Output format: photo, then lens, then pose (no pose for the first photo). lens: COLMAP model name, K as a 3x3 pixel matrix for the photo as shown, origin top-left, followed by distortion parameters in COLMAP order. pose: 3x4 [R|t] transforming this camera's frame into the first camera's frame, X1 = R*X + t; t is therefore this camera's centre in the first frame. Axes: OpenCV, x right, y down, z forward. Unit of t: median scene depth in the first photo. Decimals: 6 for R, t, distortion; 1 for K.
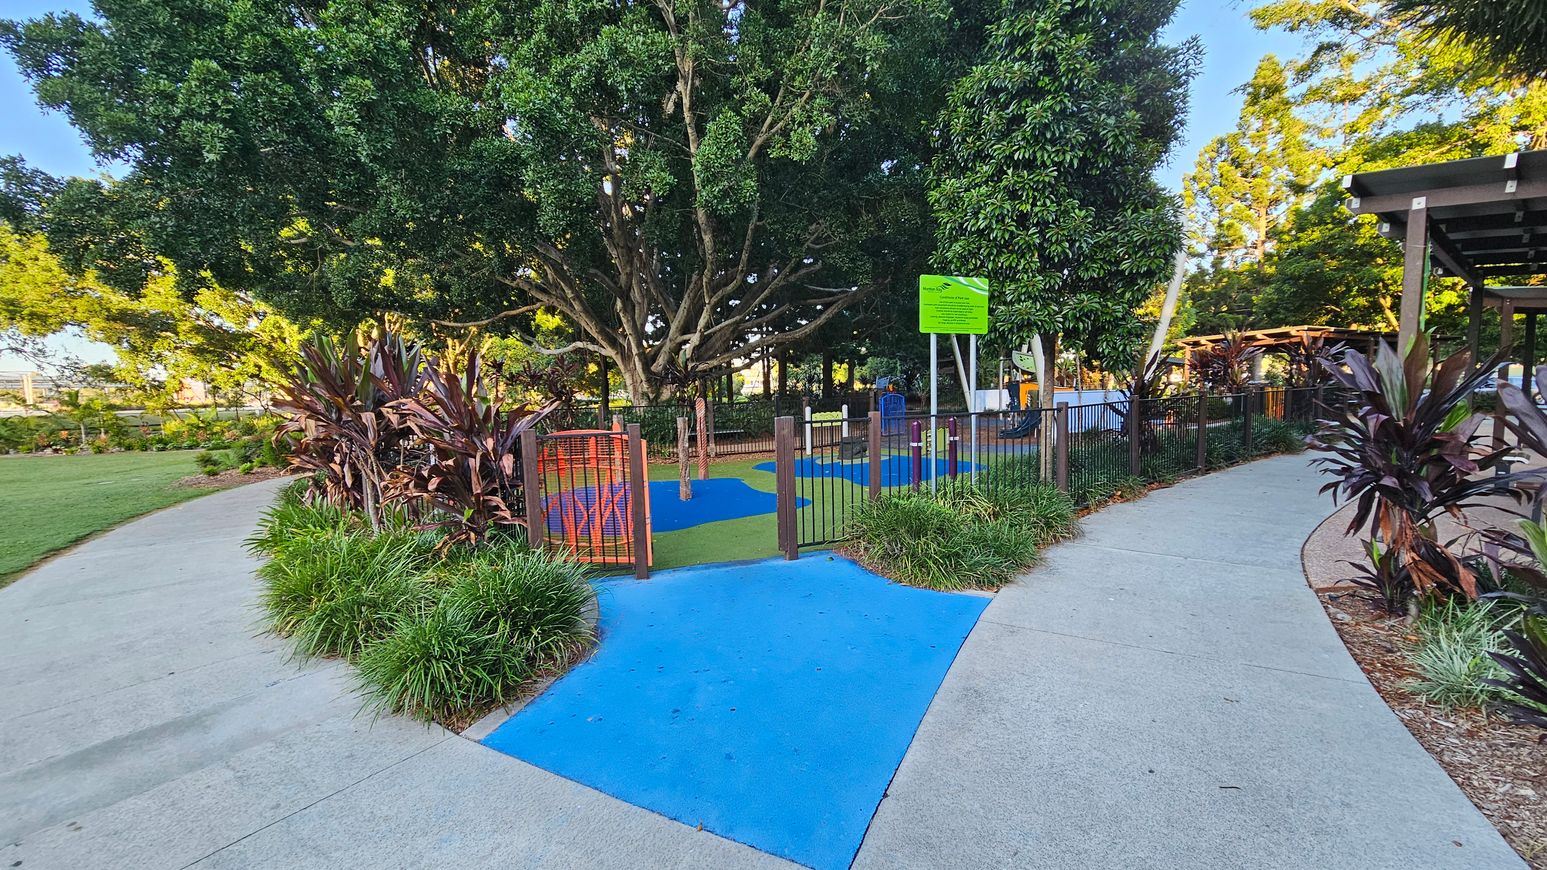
lens RADIAL K [[633.0, 0, 780.4], [0, 633.0, 455.4], [0, 0, 1]] dist [0.000053, -0.000746]
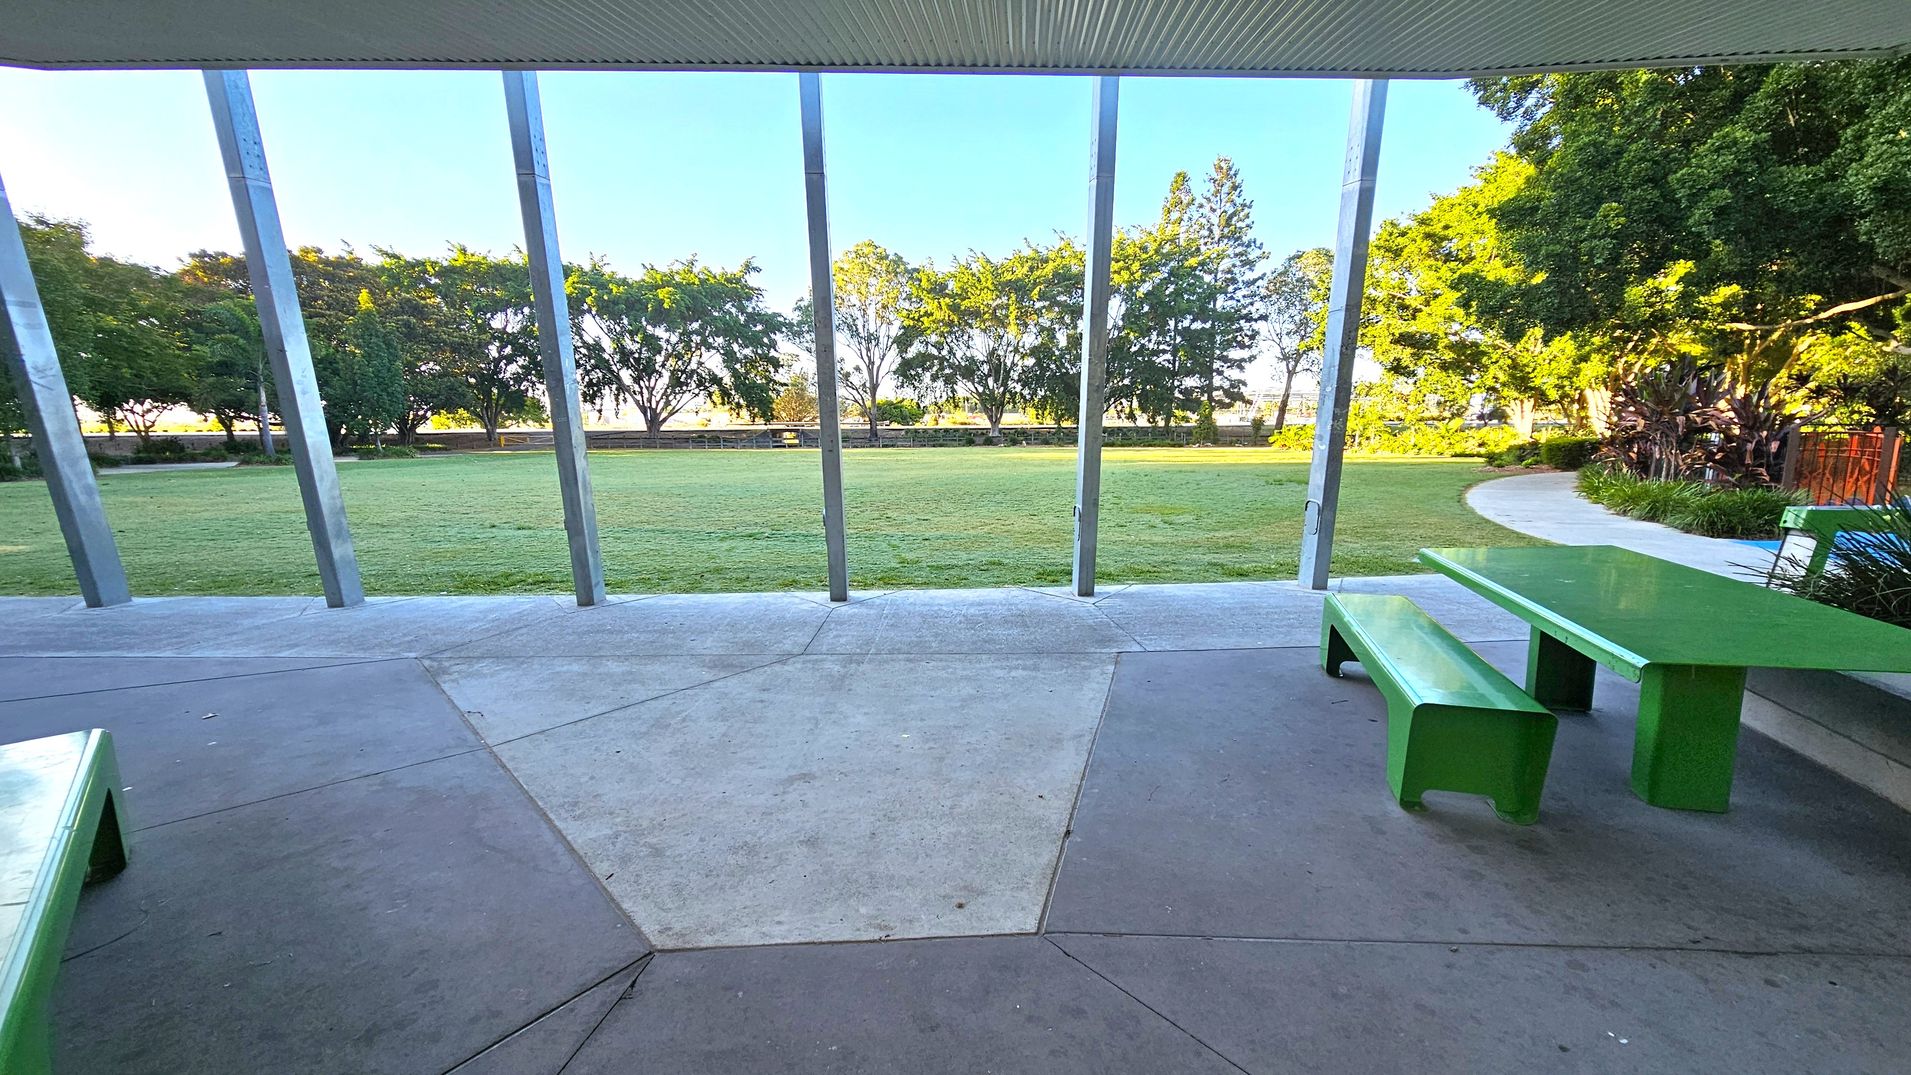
lens RADIAL K [[781.9, 0, 964.0], [0, 781.9, 562.6], [0, 0, 1]] dist [0.000053, -0.000746]
pose [[0.325864, 0.189142, -0.926303, 0.612875], [-0.096958, 0.981303, 0.166264, 0.127792], [0.940432, 0.035633, 0.338110, -1.242083]]
